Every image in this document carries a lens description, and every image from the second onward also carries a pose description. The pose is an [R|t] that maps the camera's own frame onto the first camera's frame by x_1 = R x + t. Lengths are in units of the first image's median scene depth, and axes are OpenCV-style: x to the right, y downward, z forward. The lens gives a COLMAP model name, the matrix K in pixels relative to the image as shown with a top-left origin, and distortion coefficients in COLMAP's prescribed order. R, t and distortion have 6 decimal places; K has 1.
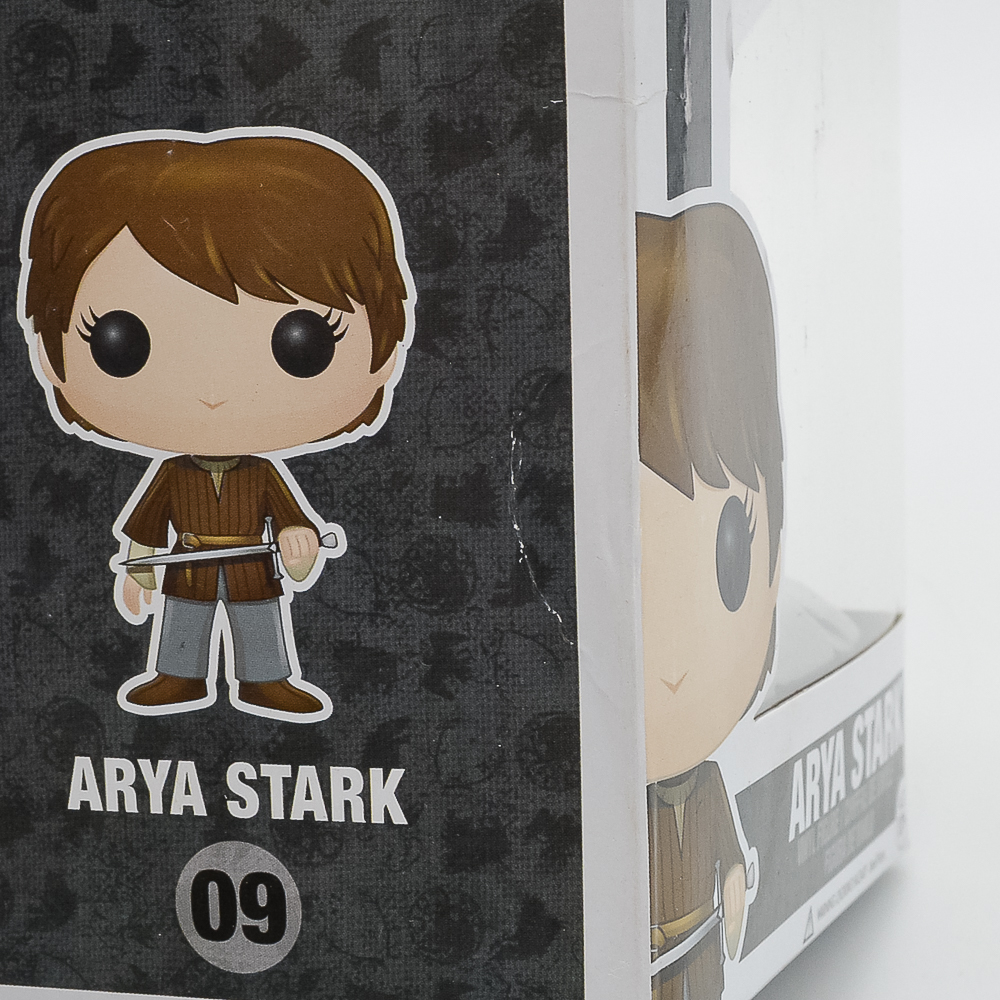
lens RADIAL K [[3297.2, 0, 500.6], [0, 3297.2, 556.6], [0, 0, 1]] dist [0.040946, 0.242472]
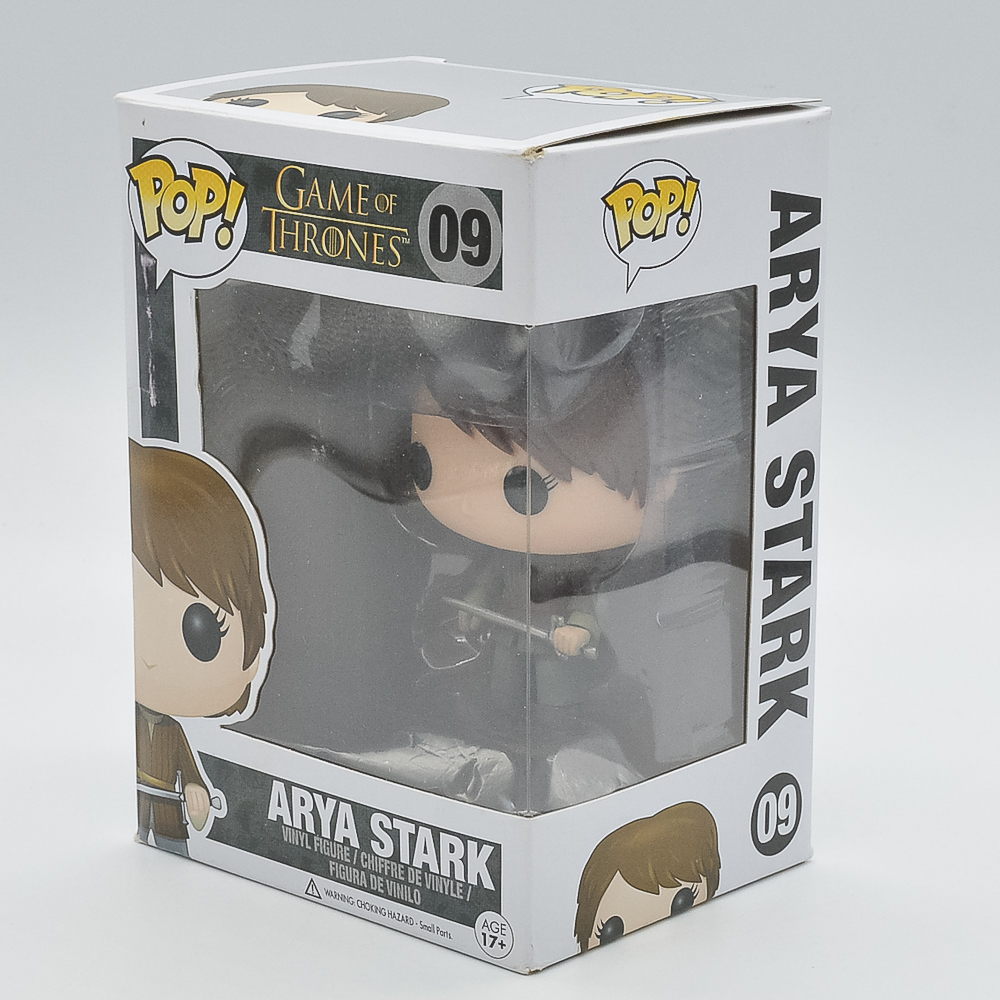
lens RADIAL K [[3388.0, 0, 500.0], [0, 3388.0, 500.0], [0, 0, 1]] dist [0.072221, 1.108160]
pose [[-0.388338, 0.245754, -0.888143, 1.792409], [-0.111615, 0.944145, 0.310053, -0.727595], [0.914732, 0.219536, -0.339218, 1.863096]]
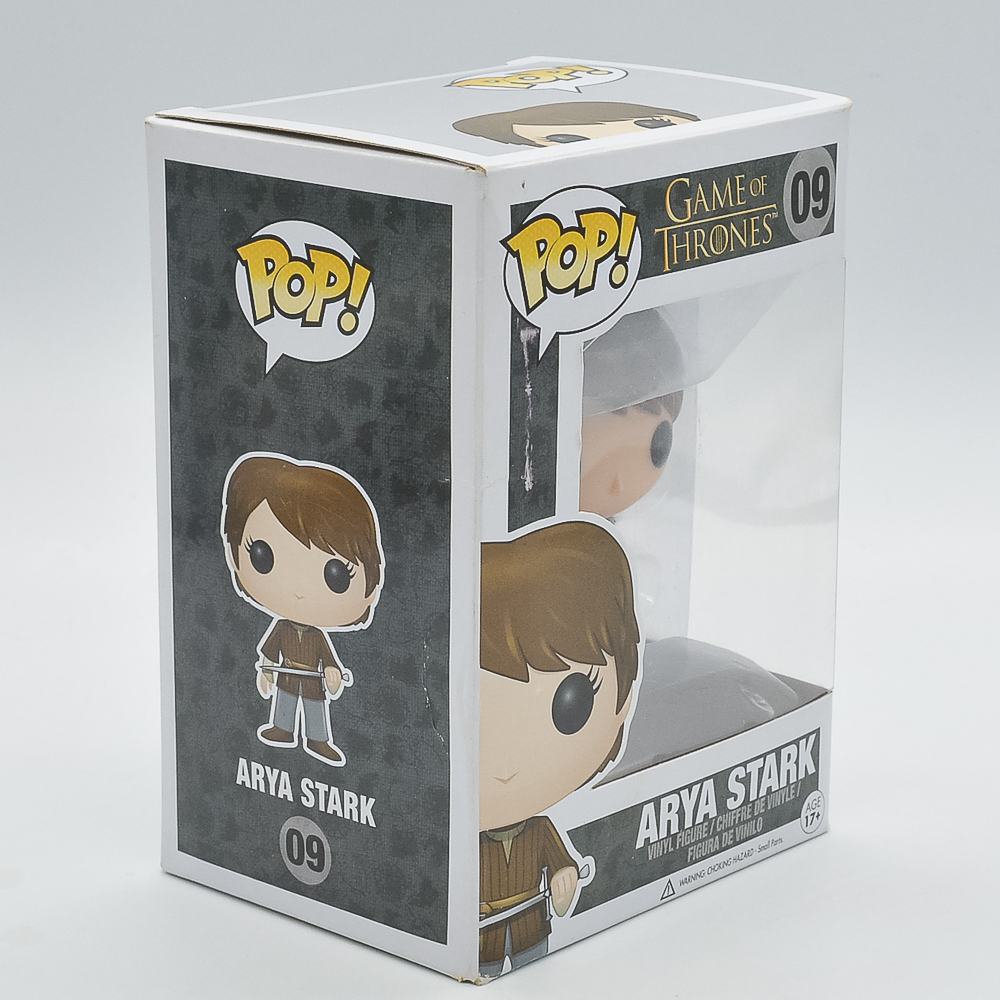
lens RADIAL K [[3270.4, 0, 500.0], [0, 3270.4, 500.0], [0, 0, 1]] dist [0.077552, 0.437795]
pose [[0.925978, 0.125440, -0.356131, 0.681939], [-0.075818, 0.985763, 0.150079, -0.391036], [0.369886, -0.111969, 0.922305, -0.691890]]
